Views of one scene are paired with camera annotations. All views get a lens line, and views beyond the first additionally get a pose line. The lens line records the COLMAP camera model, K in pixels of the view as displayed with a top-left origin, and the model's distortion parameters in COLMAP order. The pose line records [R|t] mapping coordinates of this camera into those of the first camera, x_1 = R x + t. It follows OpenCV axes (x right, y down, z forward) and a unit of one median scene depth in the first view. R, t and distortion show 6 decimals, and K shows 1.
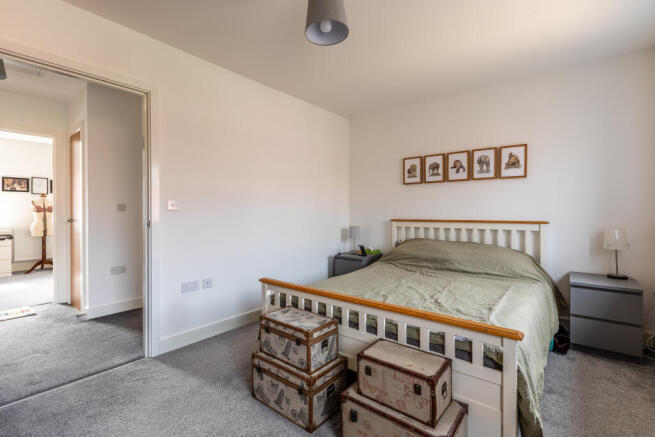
lens RADIAL K [[293.1, 0, 324.7], [0, 293.1, 216.2], [0, 0, 1]] dist [-0.010432, 0.000142]
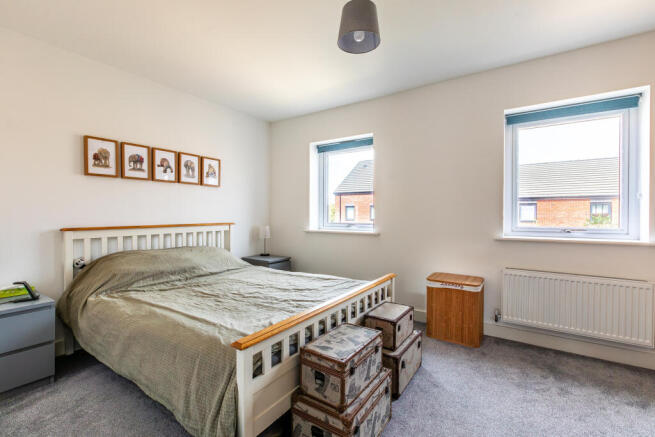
lens RADIAL K [[293.1, 0, 324.5], [0, 293.1, 218.1], [0, 0, 1]] dist [-0.010432, 0.000142]
pose [[-0.083311, -0.011998, 0.996451, -0.497386], [0.016198, 0.999779, 0.013392, -0.011685], [-0.996392, 0.017256, -0.083099, 0.593654]]
